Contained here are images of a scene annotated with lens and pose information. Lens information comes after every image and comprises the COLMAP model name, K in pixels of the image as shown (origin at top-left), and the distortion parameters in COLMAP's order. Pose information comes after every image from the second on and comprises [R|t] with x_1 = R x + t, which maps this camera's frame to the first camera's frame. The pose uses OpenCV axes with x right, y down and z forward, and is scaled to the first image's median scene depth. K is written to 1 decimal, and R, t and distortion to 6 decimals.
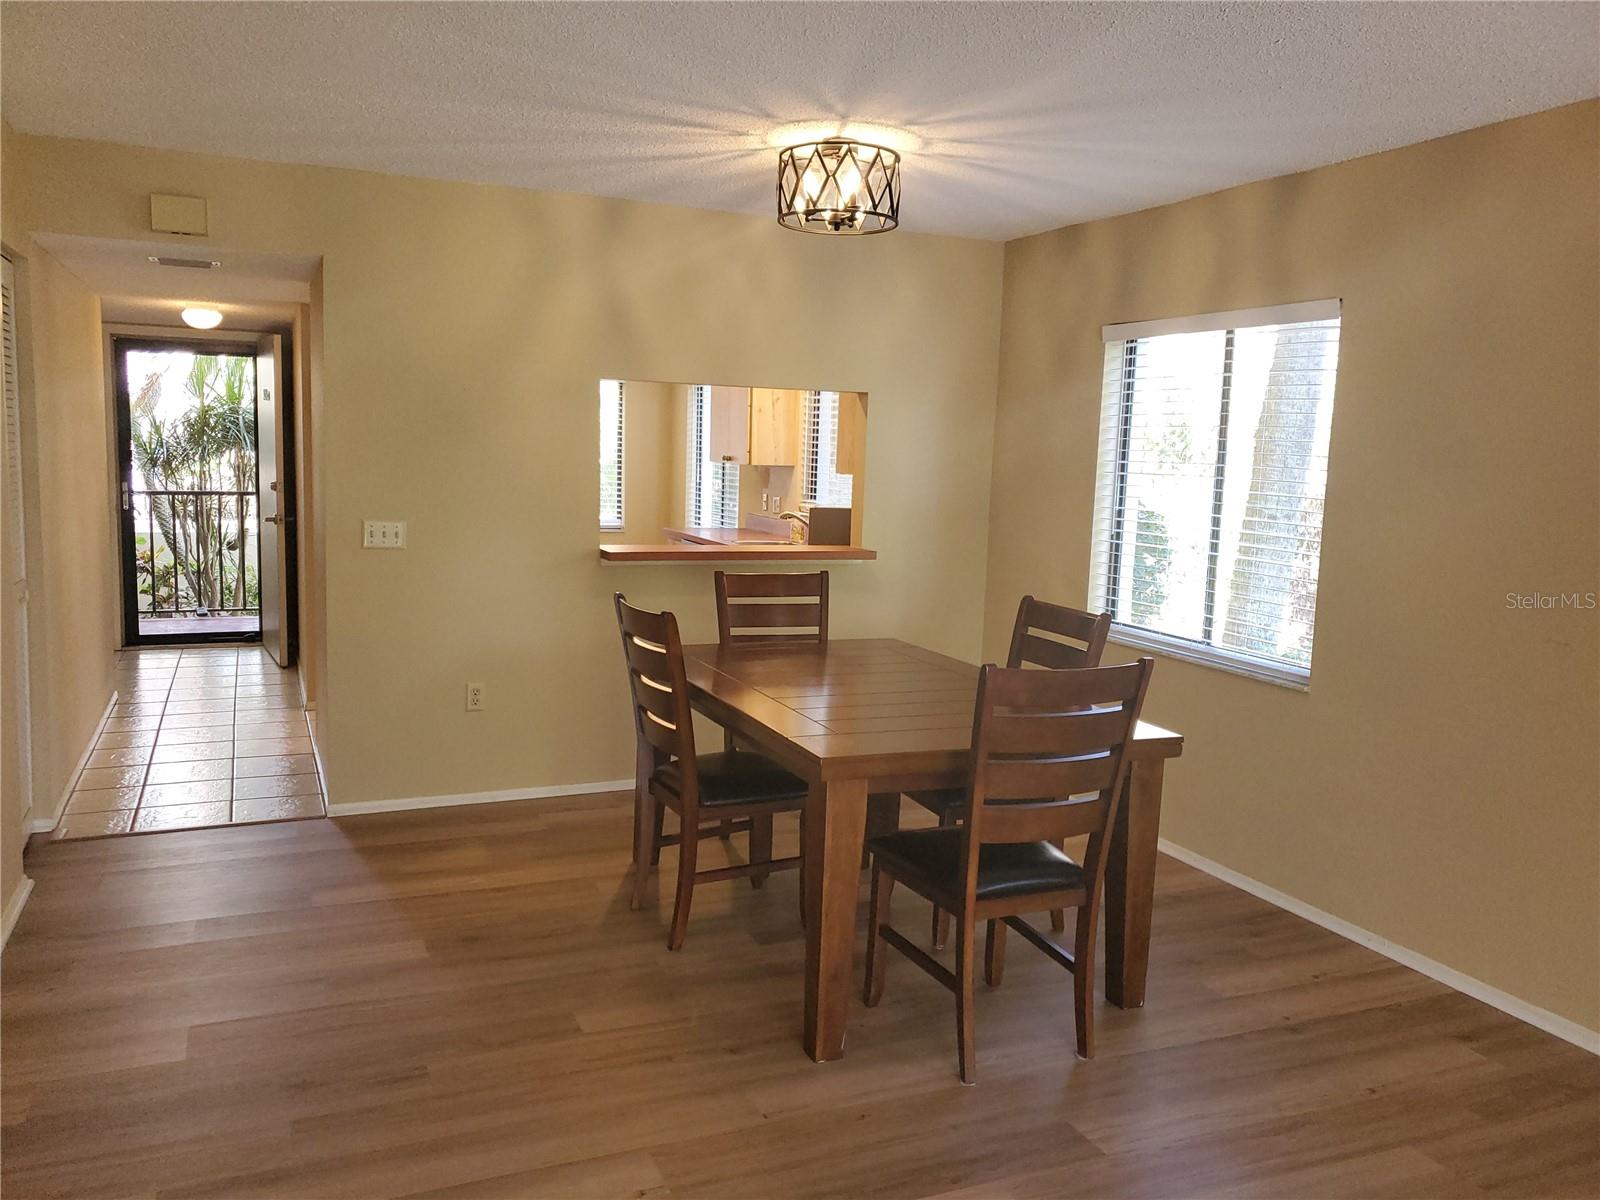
lens RADIAL K [[1240.9, 0, 787.8], [0, 1240.9, 609.5], [0, 0, 1]] dist [0.027839, -0.017937]
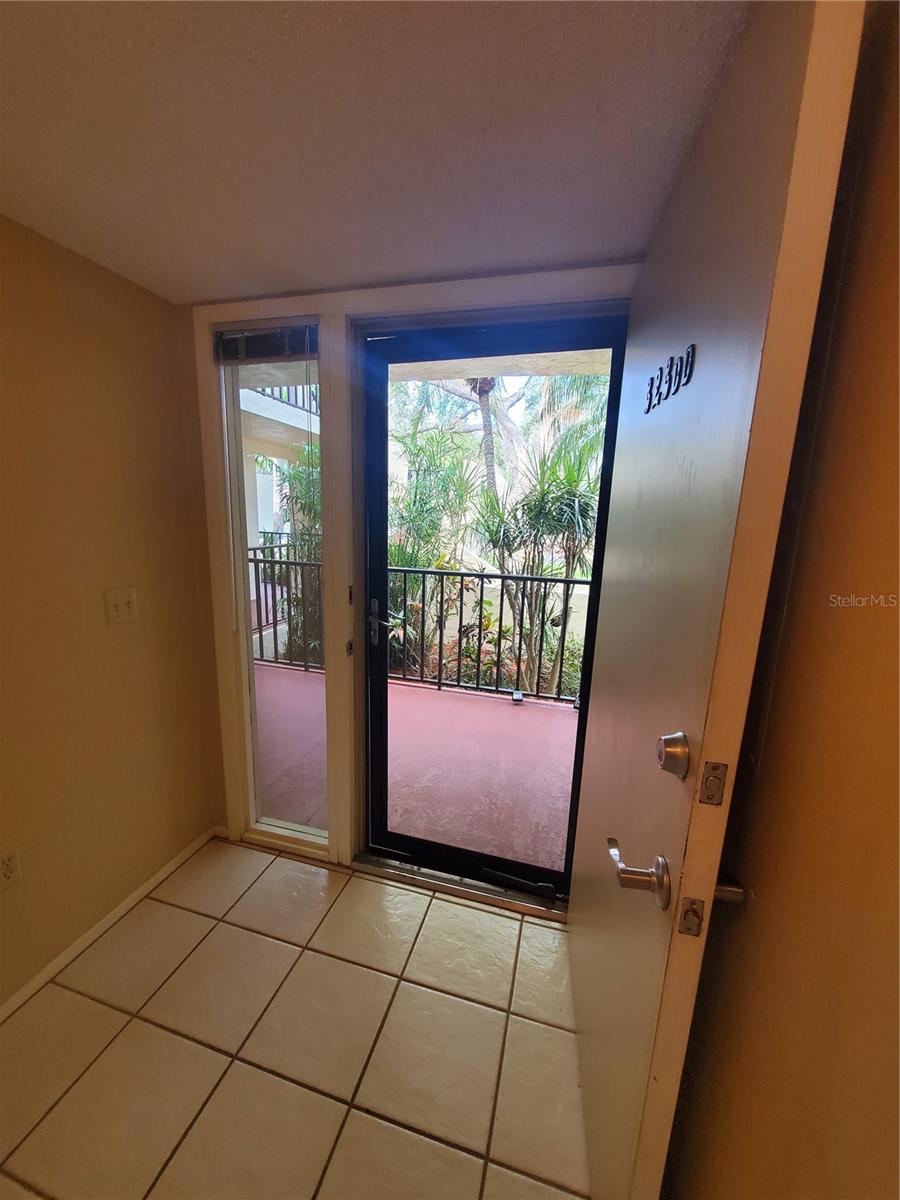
lens RADIAL K [[476.1, 0, 438.0], [0, 476.1, 602.8], [0, 0, 1]] dist [0.009702, -0.009918]
pose [[0.770766, 0.118705, -0.625963, -0.270301], [-0.094086, 0.992925, 0.072443, -0.088194], [0.630133, 0.003058, 0.776481, 0.621095]]
